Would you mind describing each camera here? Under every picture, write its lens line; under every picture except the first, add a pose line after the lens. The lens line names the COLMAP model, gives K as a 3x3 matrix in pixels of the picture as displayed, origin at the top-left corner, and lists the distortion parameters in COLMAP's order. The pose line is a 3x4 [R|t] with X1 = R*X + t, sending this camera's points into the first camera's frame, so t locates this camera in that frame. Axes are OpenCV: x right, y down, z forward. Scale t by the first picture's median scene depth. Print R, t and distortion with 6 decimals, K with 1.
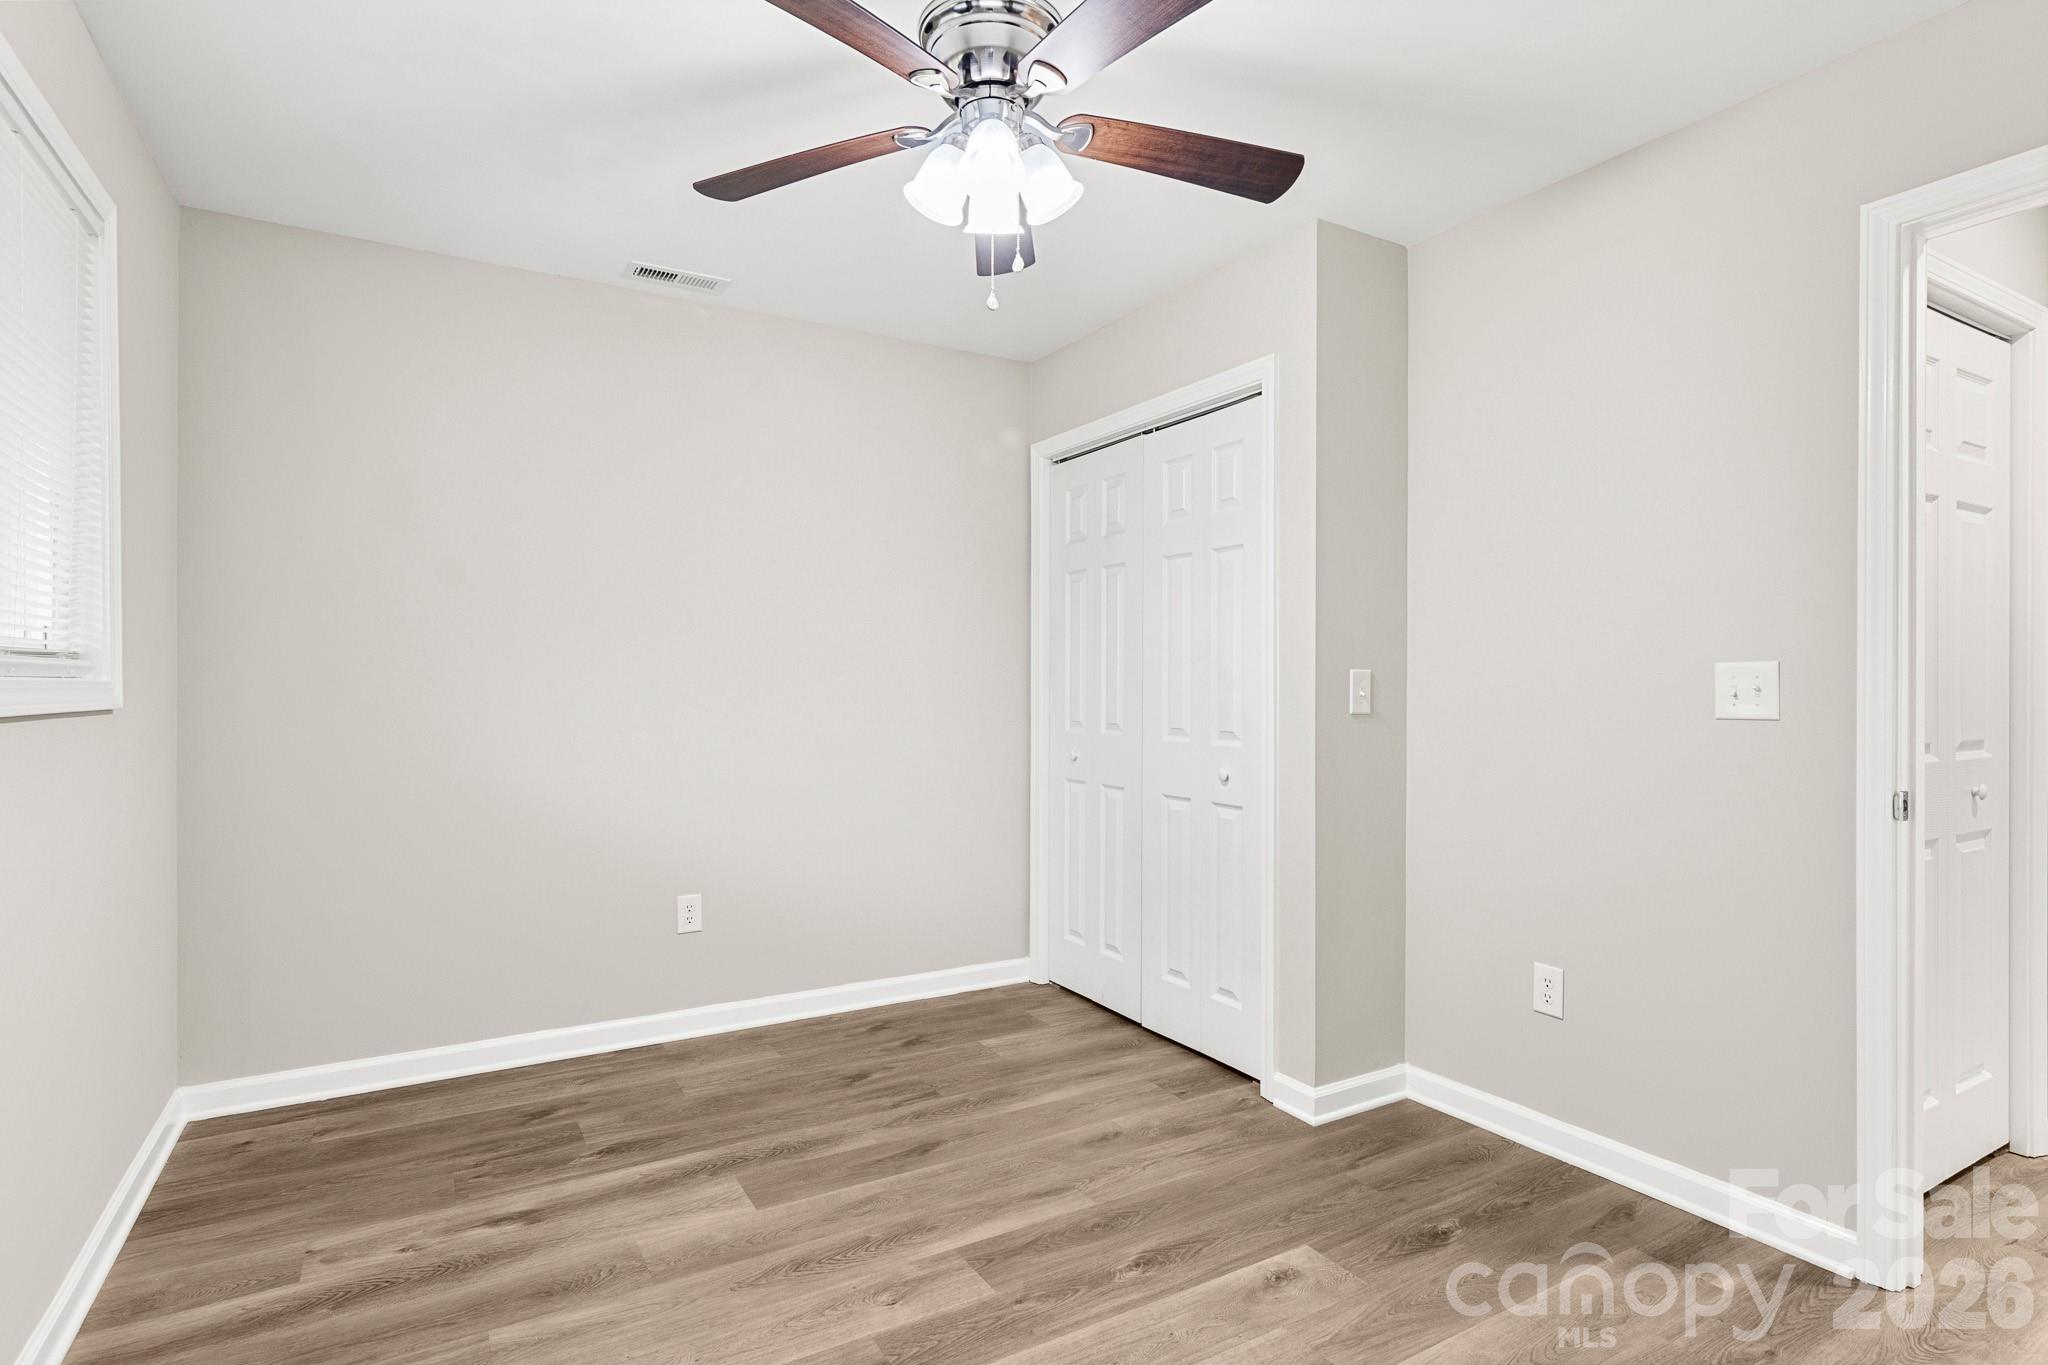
lens RADIAL K [[1047.7, 0, 1027.2], [0, 1047.7, 661.8], [0, 0, 1]] dist [-0.001755, -0.000412]
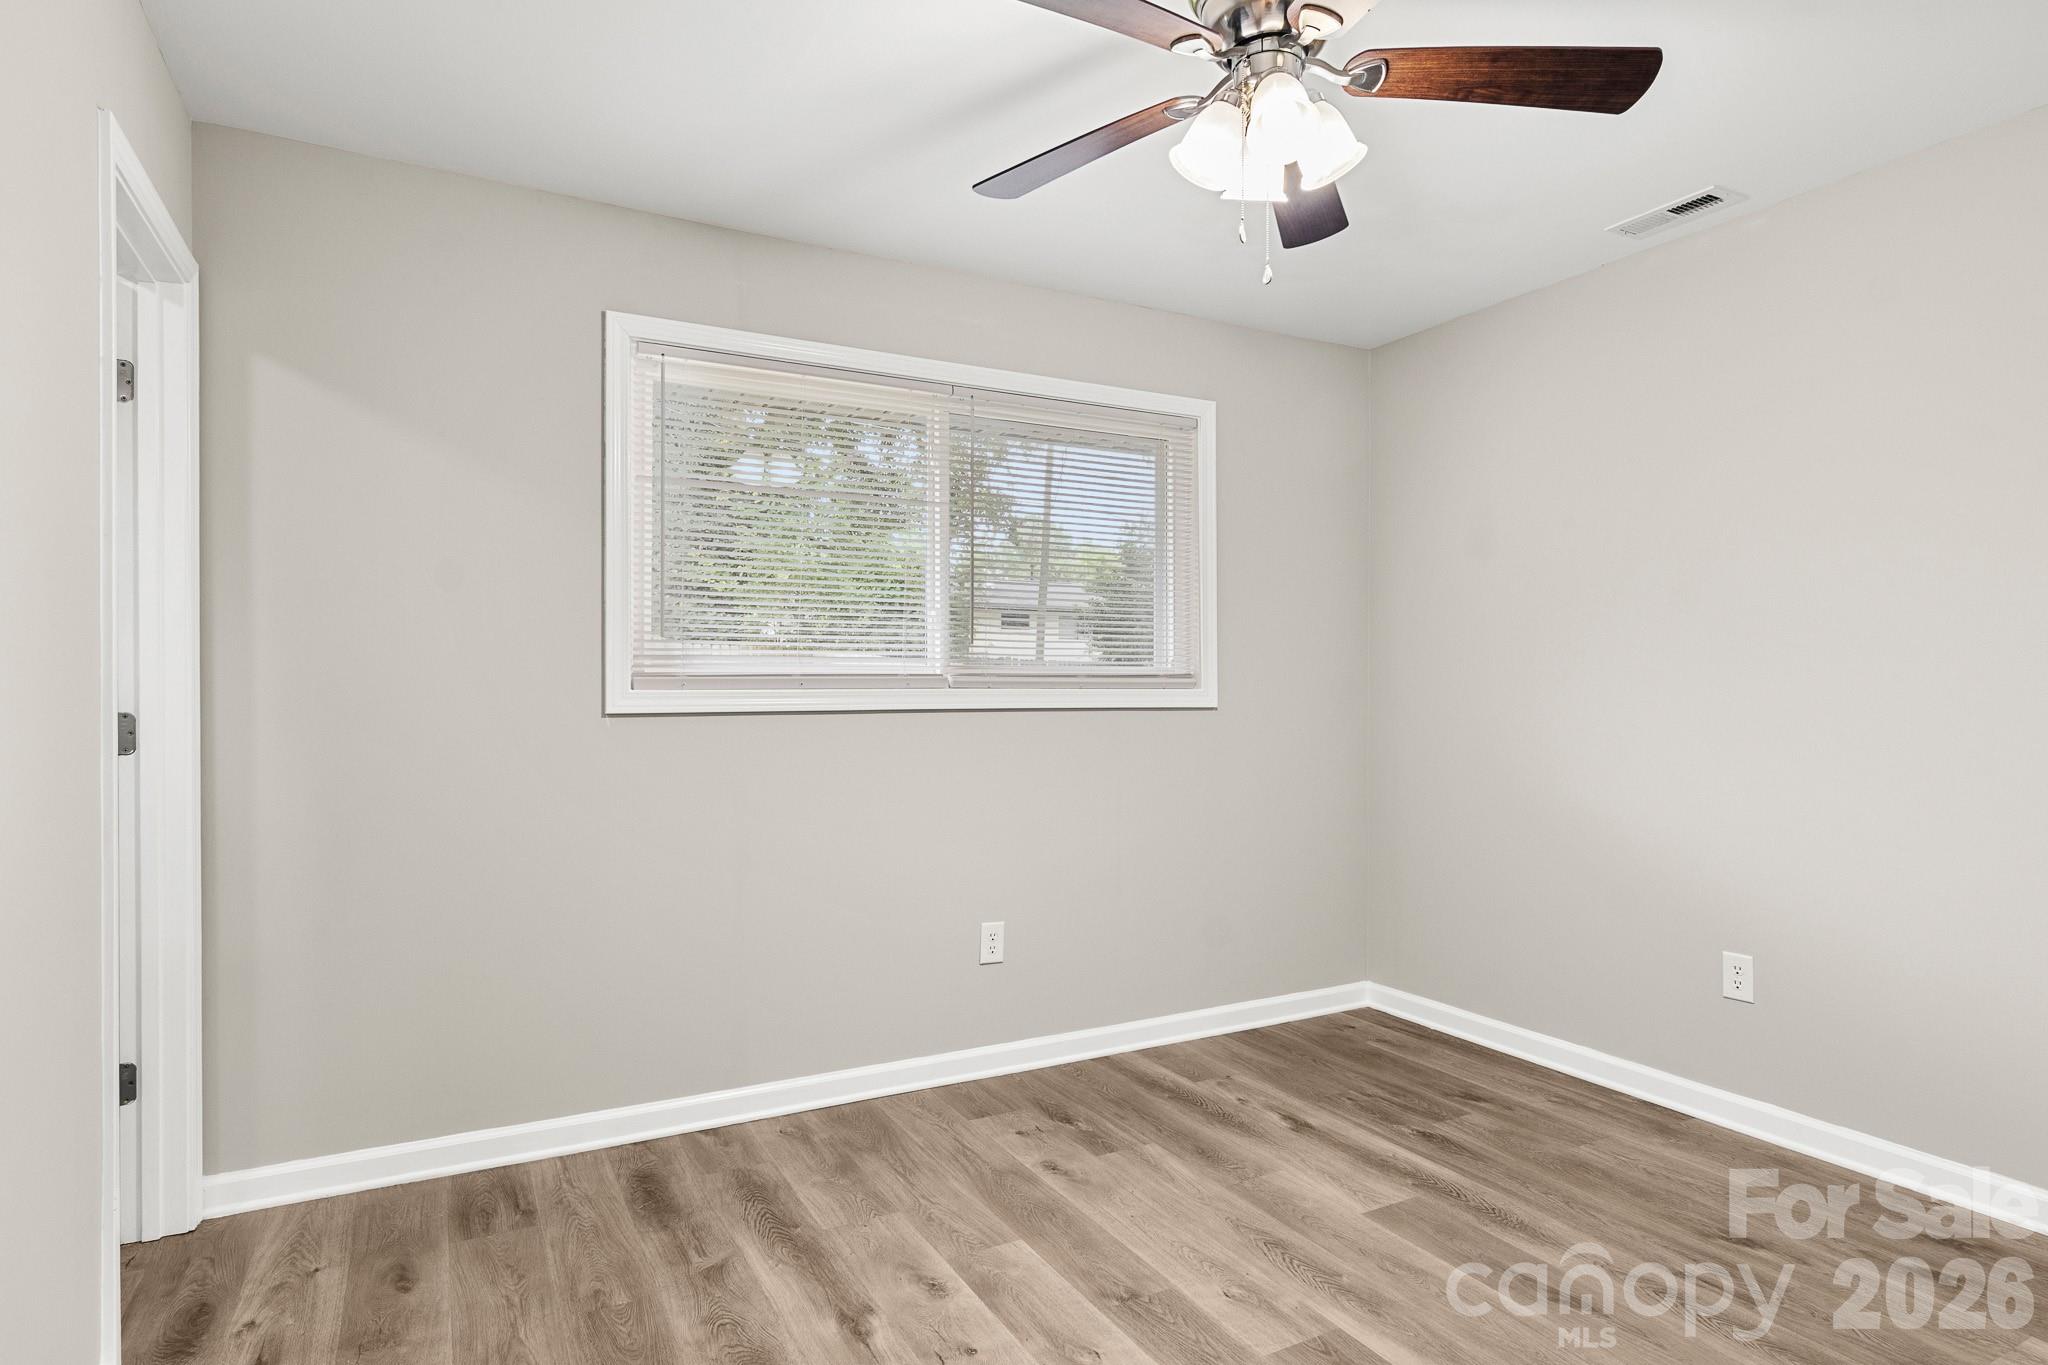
lens RADIAL K [[1151.4, 0, 1030.3], [0, 1151.4, 677.3], [0, 0, 1]] dist [-0.011251, 0.006138]
pose [[-0.029634, -0.002523, -0.999558, 0.672090], [0.010871, 0.999937, -0.002847, 0.009640], [0.999502, -0.010951, -0.029604, 0.574124]]
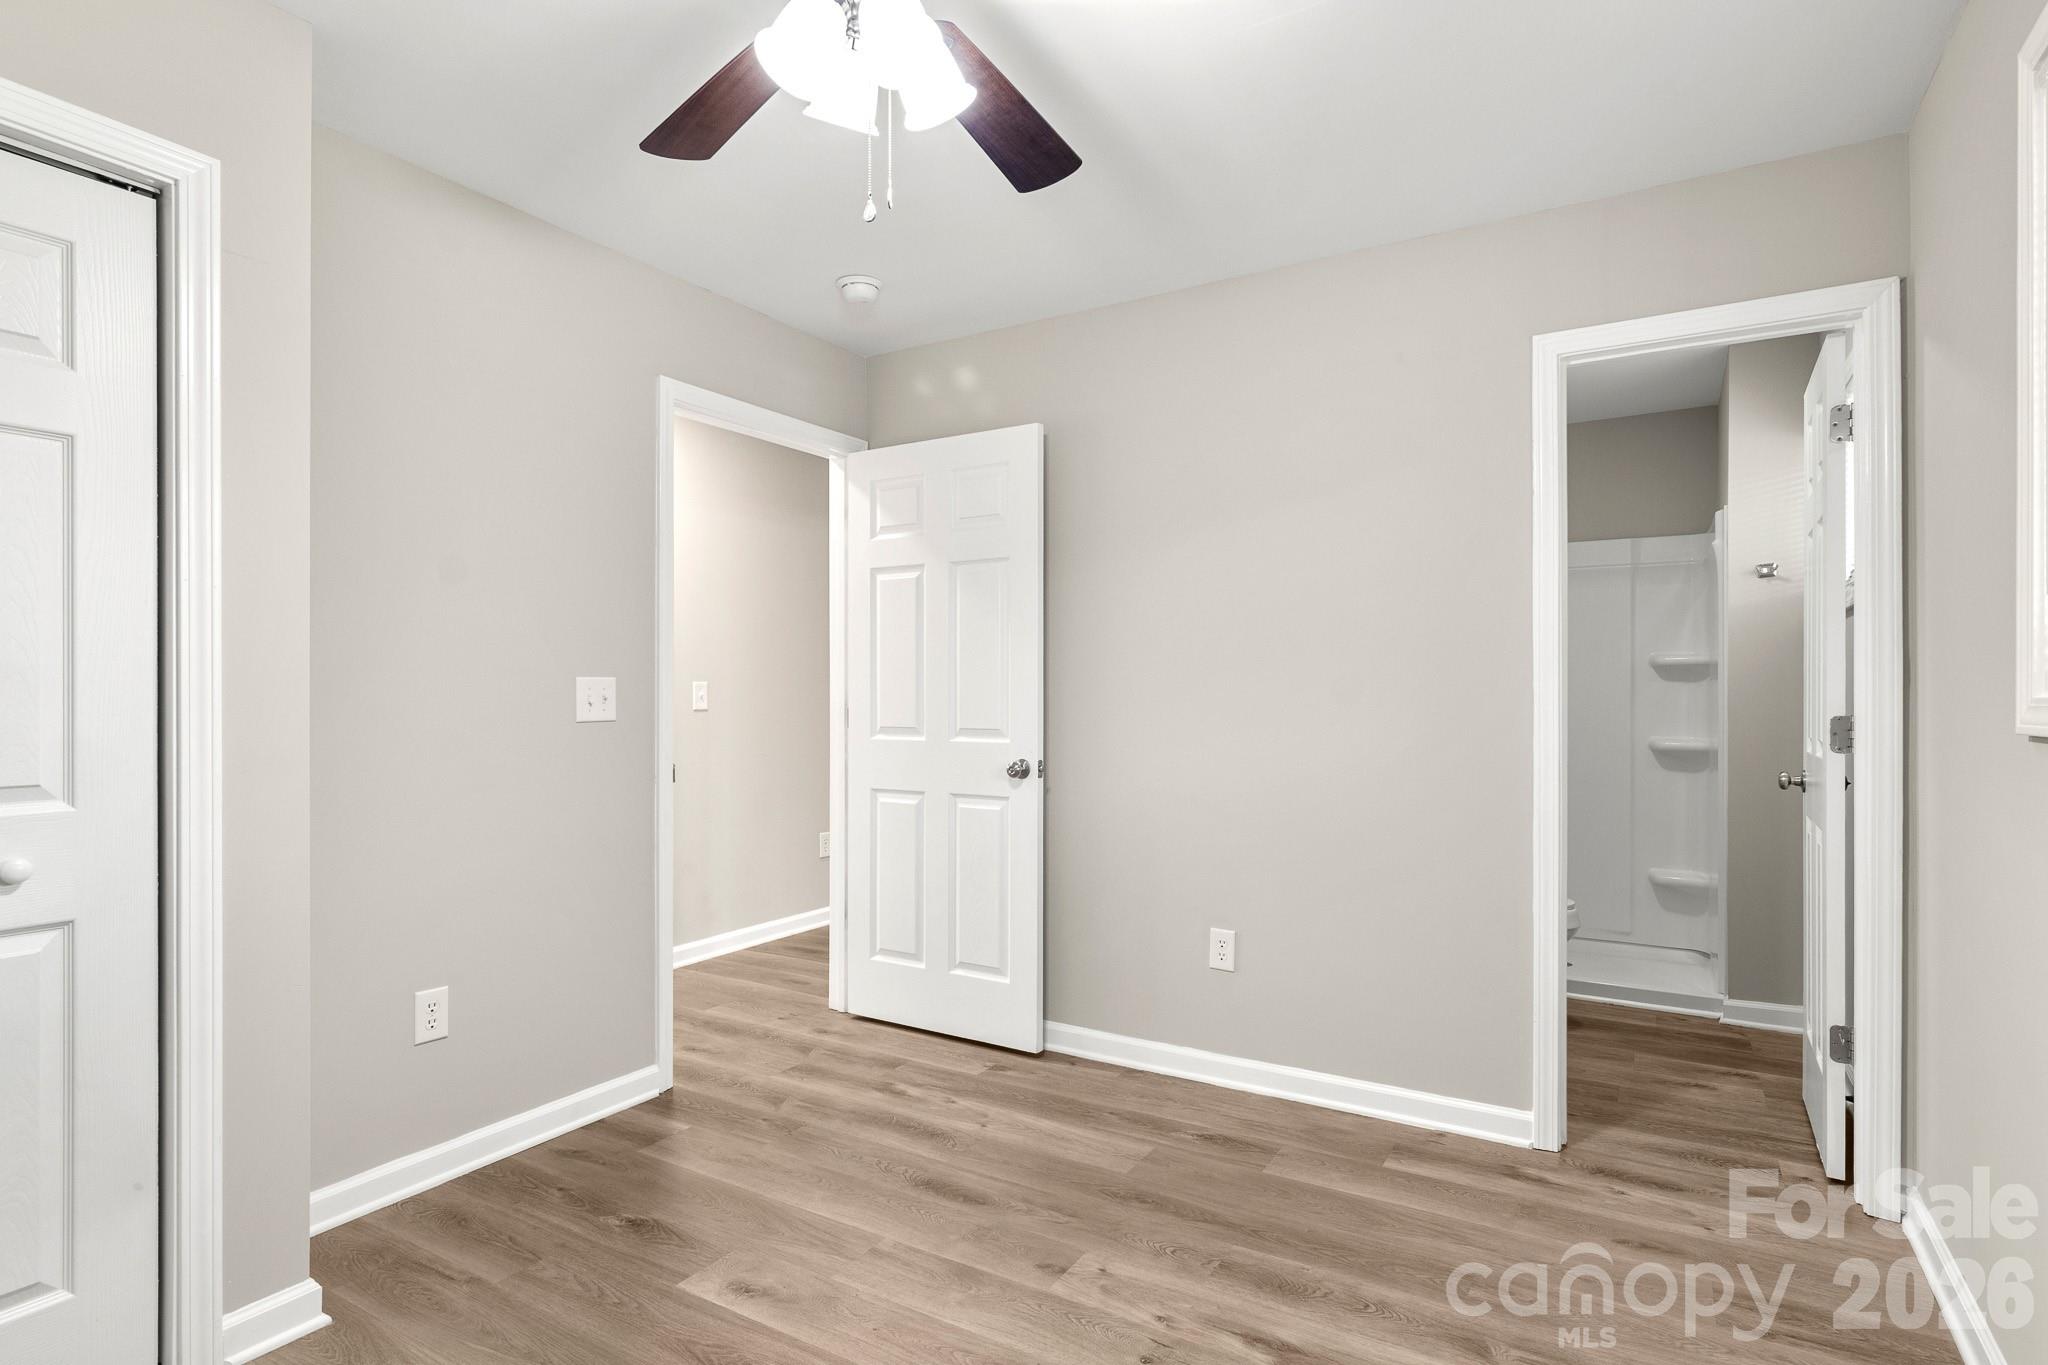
lens RADIAL K [[1047.7, 0, 1019.5], [0, 1047.7, 684.8], [0, 0, 1]] dist [-0.001755, -0.000412]
pose [[-0.473424, 0.007251, 0.880805, -0.952972], [-0.020410, 0.999607, -0.019199, 0.032272], [-0.880598, -0.027067, -0.473090, 1.572145]]
